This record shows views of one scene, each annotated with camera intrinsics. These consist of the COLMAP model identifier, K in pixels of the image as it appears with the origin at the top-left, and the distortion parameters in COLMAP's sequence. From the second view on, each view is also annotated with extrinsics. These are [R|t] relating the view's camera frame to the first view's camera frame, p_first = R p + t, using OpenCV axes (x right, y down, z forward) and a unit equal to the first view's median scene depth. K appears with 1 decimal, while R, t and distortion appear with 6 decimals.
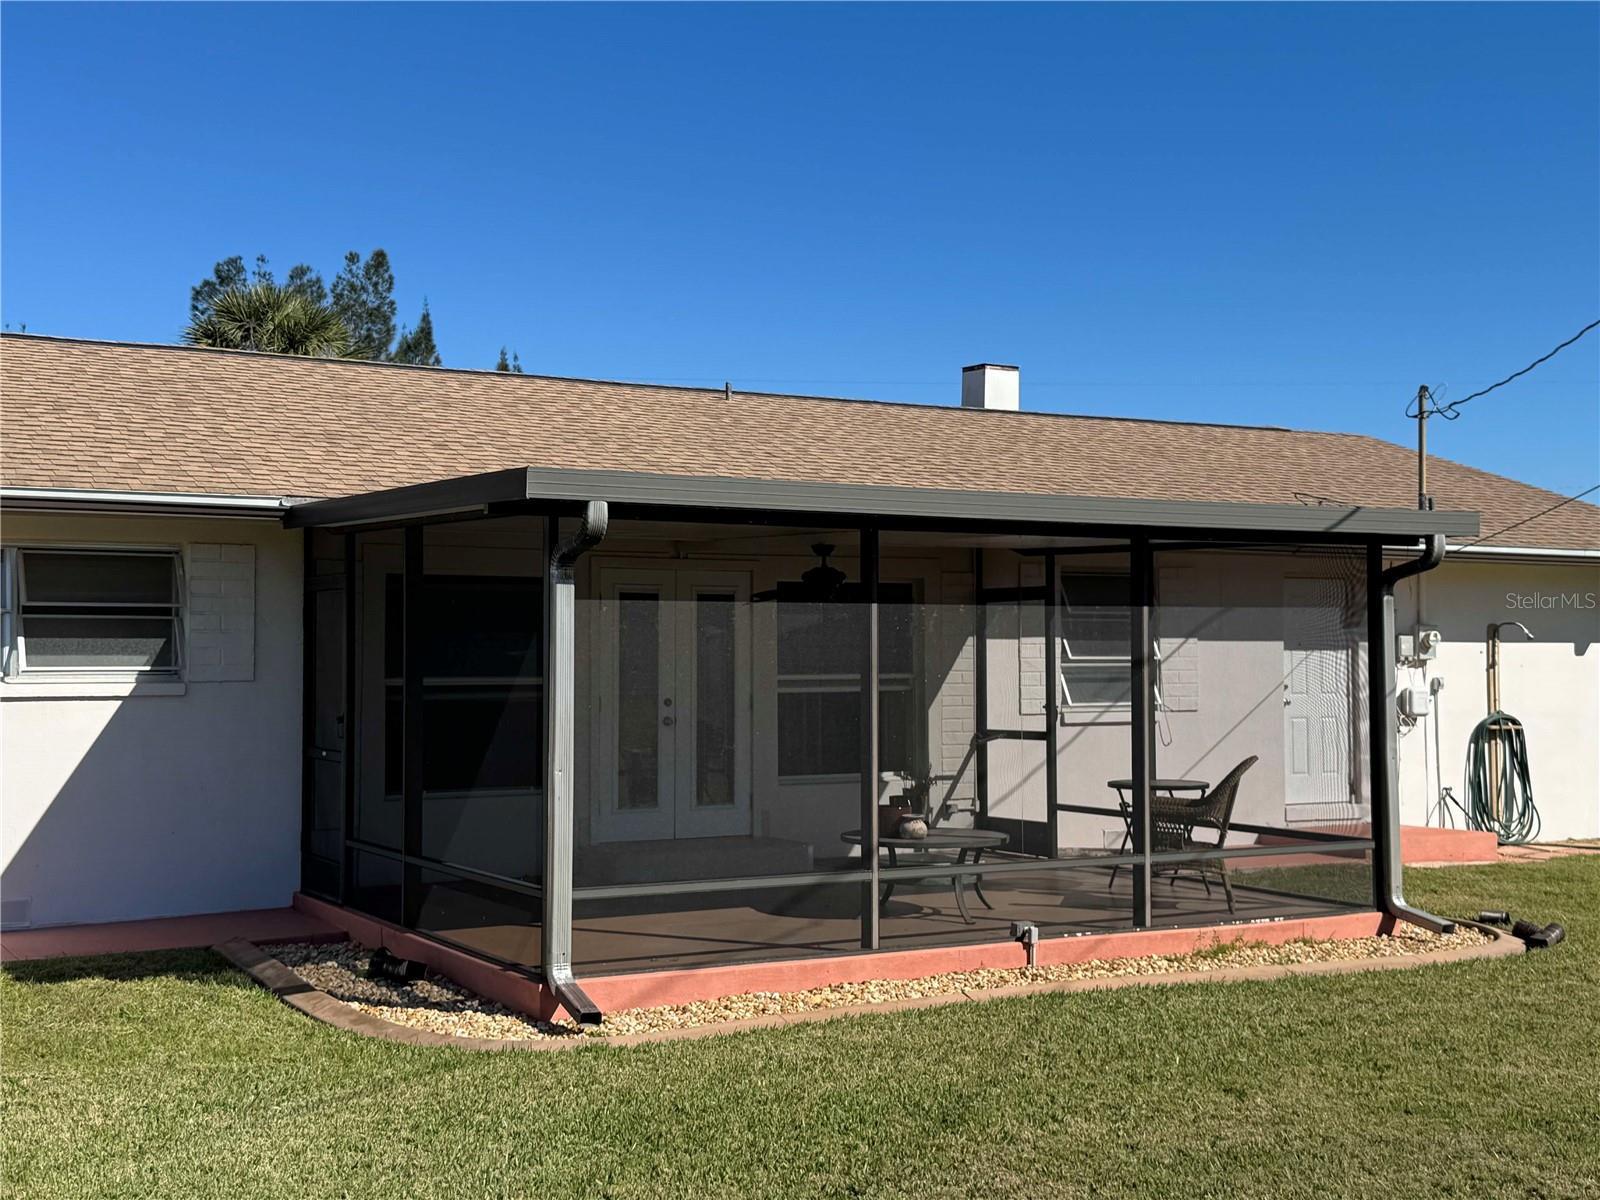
lens RADIAL K [[1928.4, 0, 800.0], [0, 1928.4, 600.0], [0, 0, 1]] dist [0.193475, -0.392013]
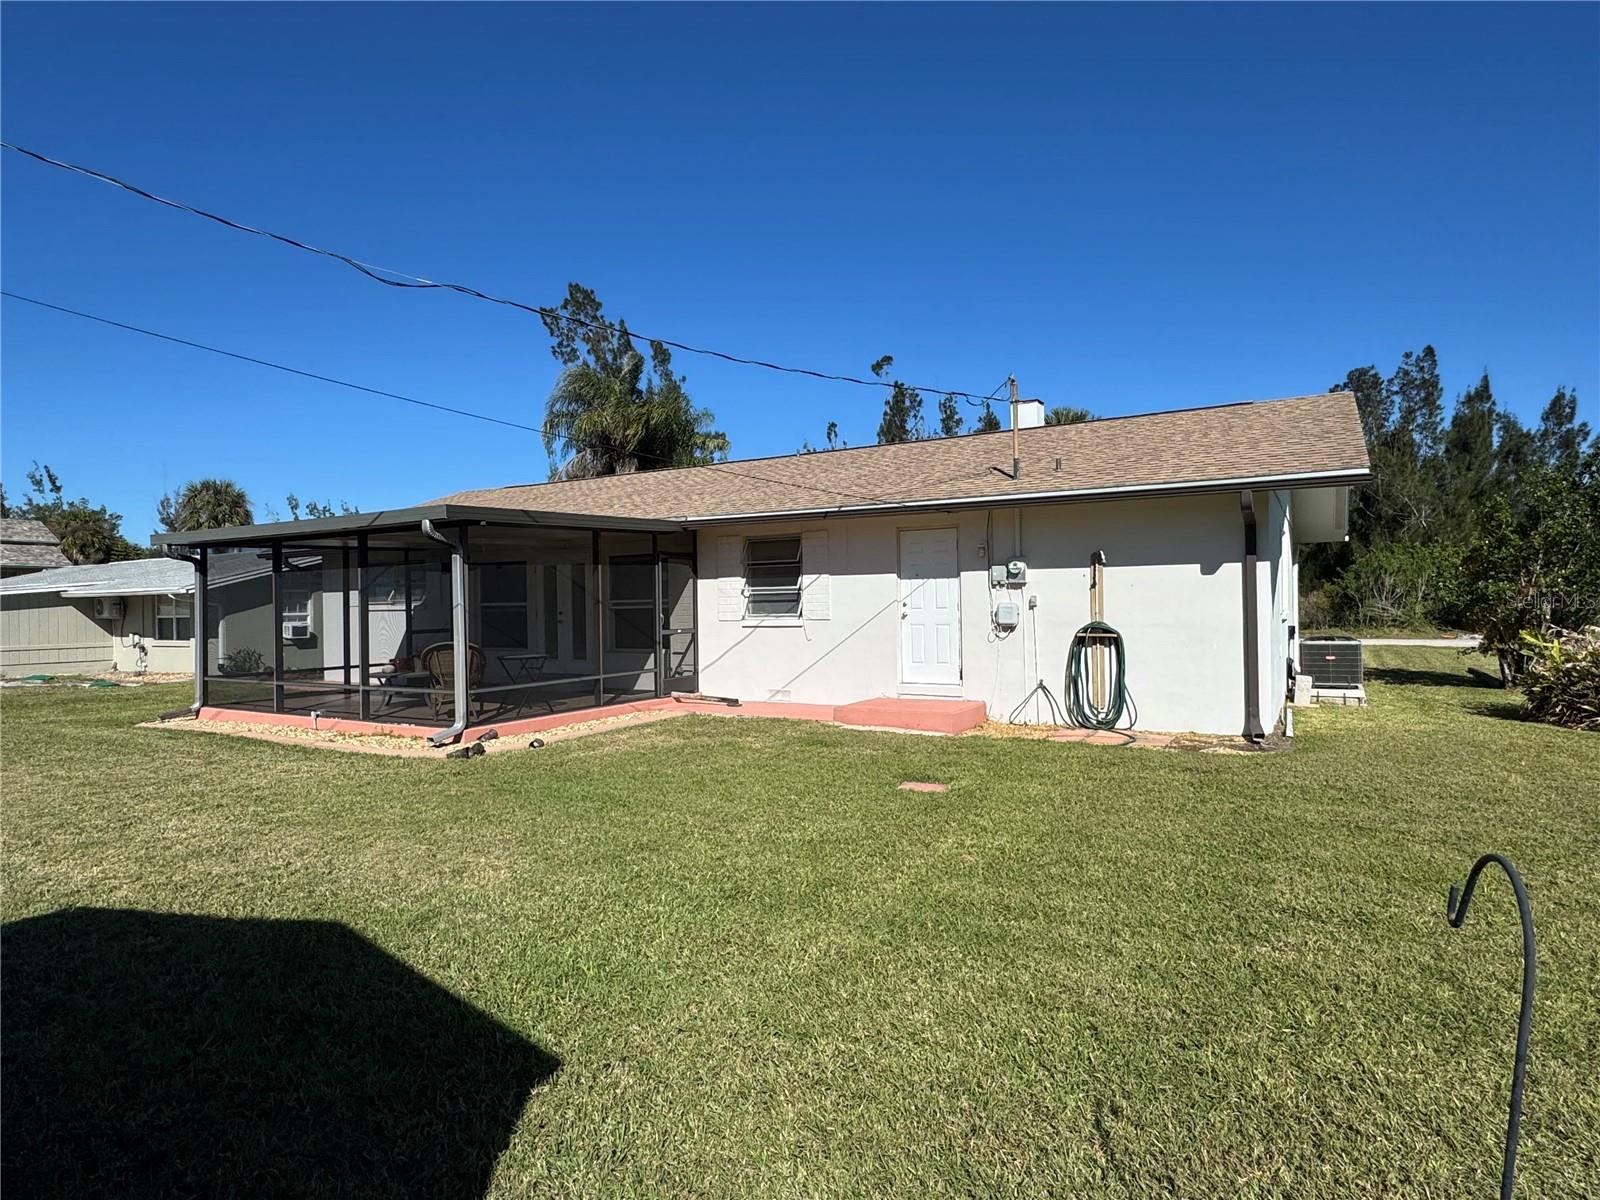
lens RADIAL K [[891.0, 0, 800.0], [0, 891.0, 600.0], [0, 0, 1]] dist [0.000840, -0.000108]
pose [[0.512881, -0.008274, -0.858420, 1.076024], [0.042238, 0.998986, 0.015607, 0.037115], [0.857420, -0.044263, 0.512710, 0.792535]]
